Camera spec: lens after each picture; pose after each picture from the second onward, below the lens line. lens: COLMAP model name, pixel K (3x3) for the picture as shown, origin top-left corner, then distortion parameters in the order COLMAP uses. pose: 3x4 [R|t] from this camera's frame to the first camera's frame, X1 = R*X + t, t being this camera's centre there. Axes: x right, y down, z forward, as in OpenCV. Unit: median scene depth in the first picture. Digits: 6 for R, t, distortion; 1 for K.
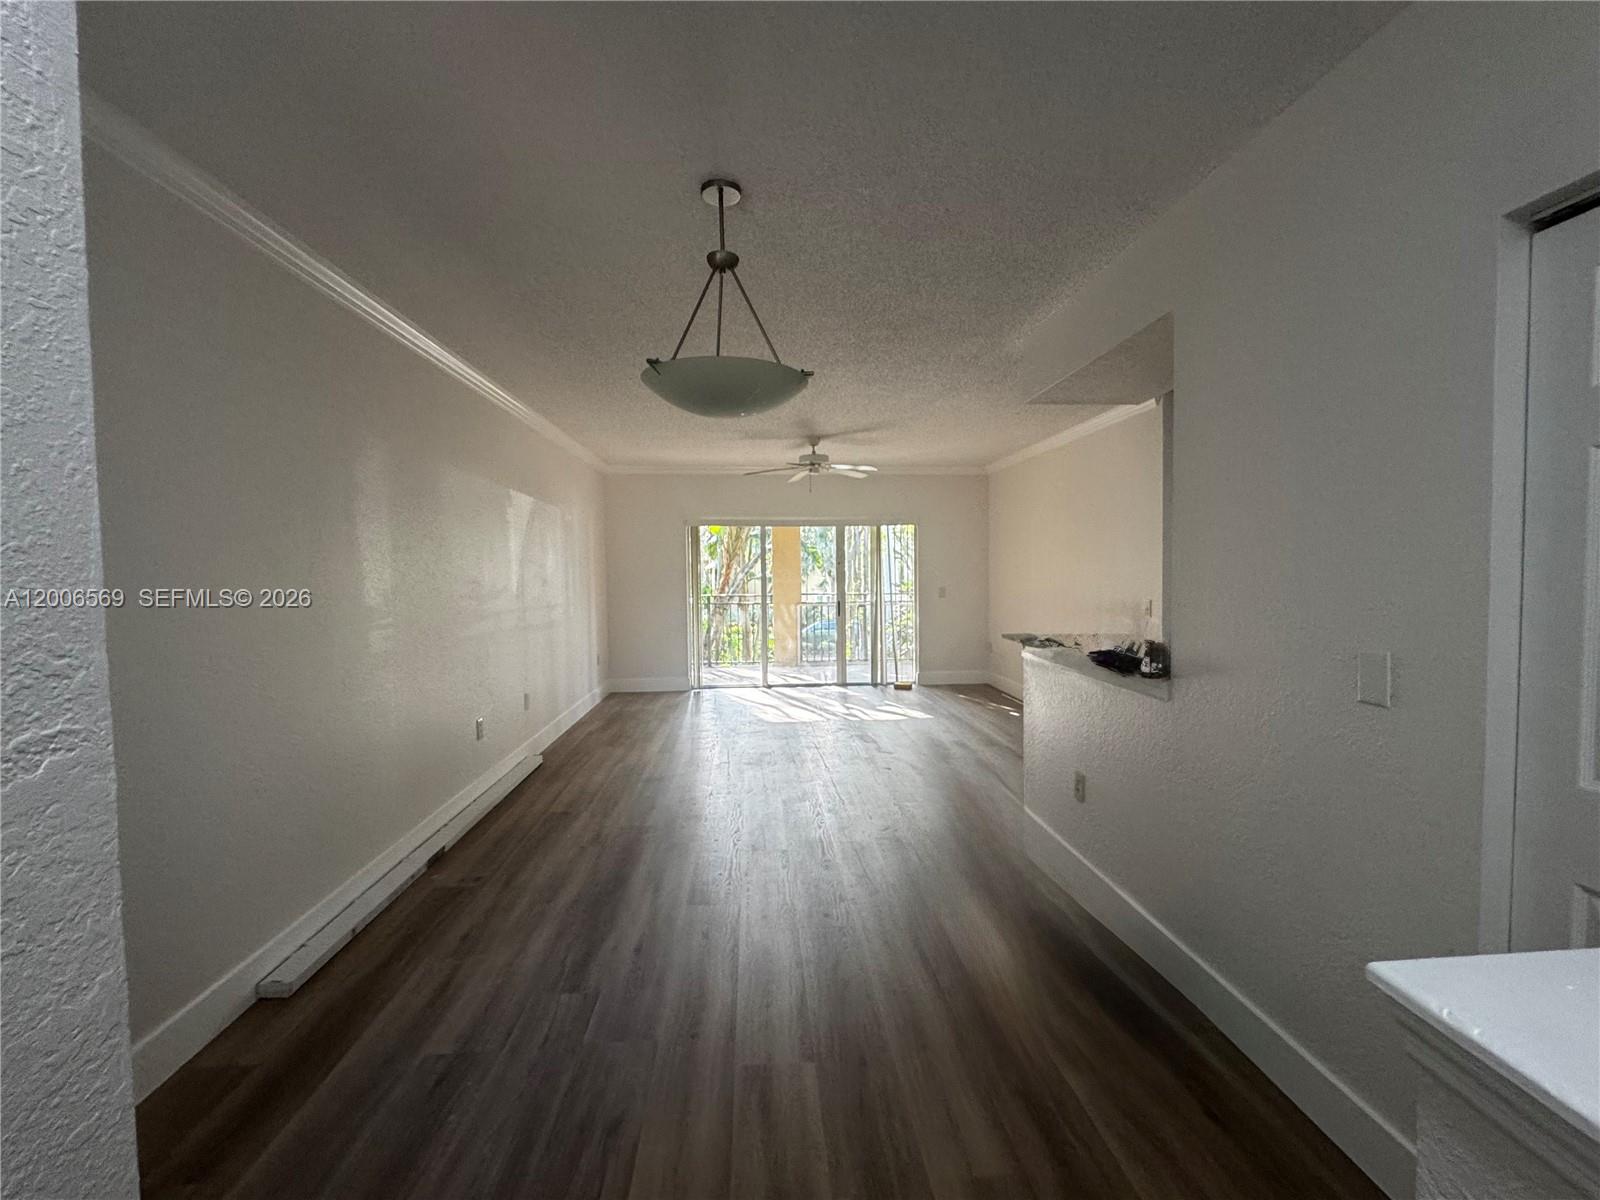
lens RADIAL K [[696.5, 0, 800.0], [0, 696.5, 600.0], [0, 0, 1]] dist [-0.002441, -0.000568]
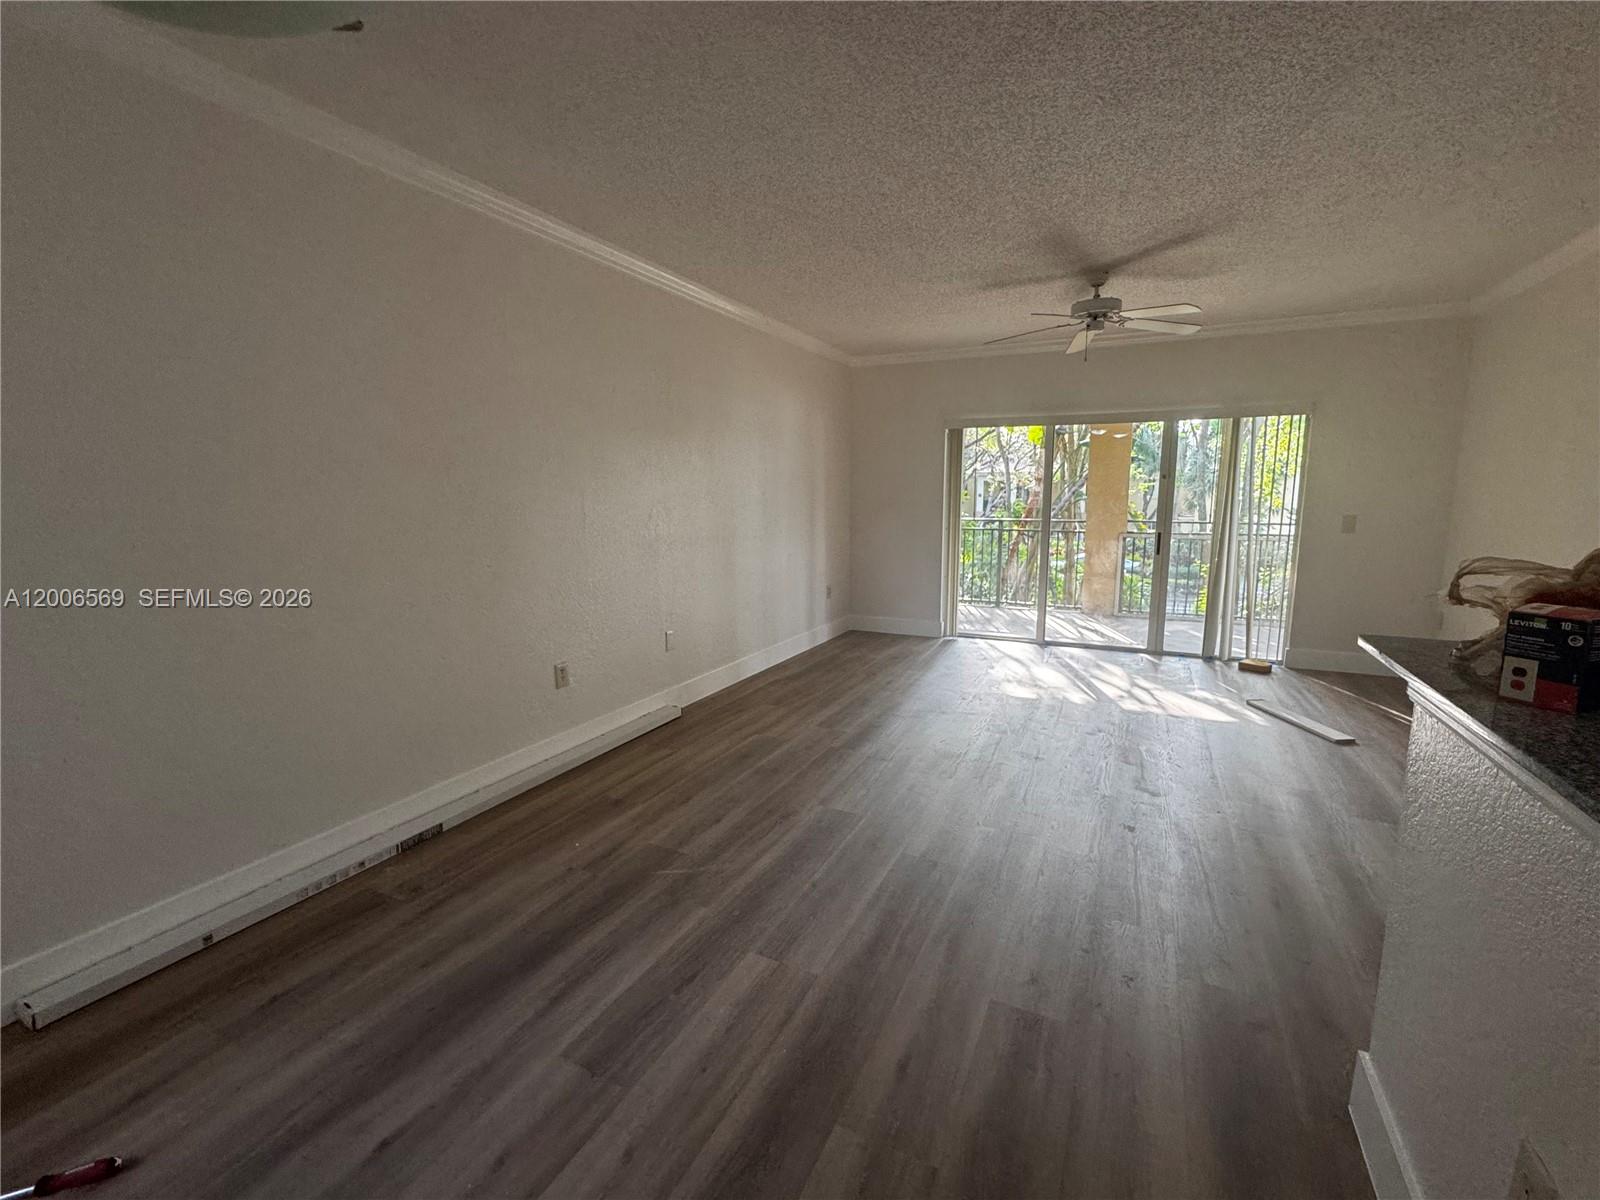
lens RADIAL K [[696.5, 0, 800.0], [0, 696.5, 600.0], [0, 0, 1]] dist [-0.002441, -0.000568]
pose [[0.864973, 0.083178, -0.494876, 0.100083], [-0.027025, 0.992457, 0.119575, -0.005211], [0.501089, -0.090055, 0.860697, 0.238286]]
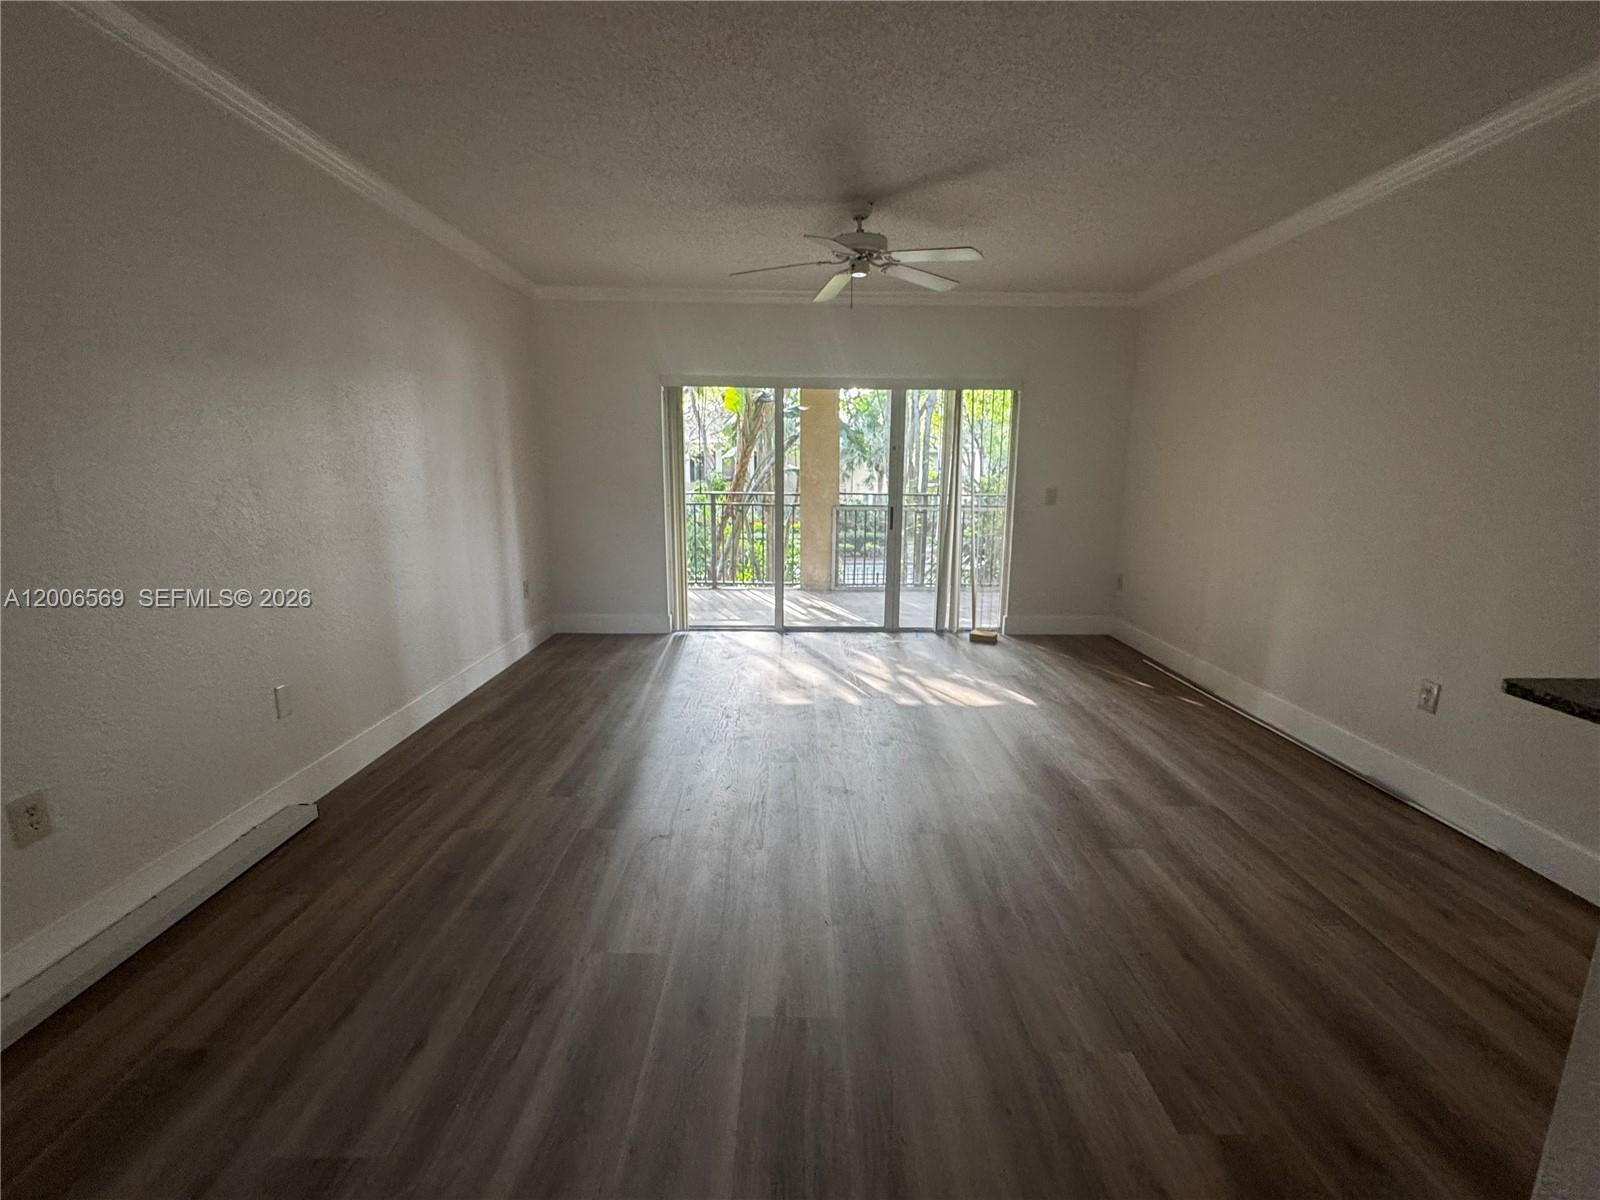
lens RADIAL K [[696.5, 0, 800.0], [0, 696.5, 600.0], [0, 0, 1]] dist [-0.002441, -0.000568]
pose [[0.997739, 0.029153, -0.060559, 0.011702], [-0.019778, 0.988488, 0.149998, -0.009064], [0.064234, -0.148461, 0.986830, 0.346029]]
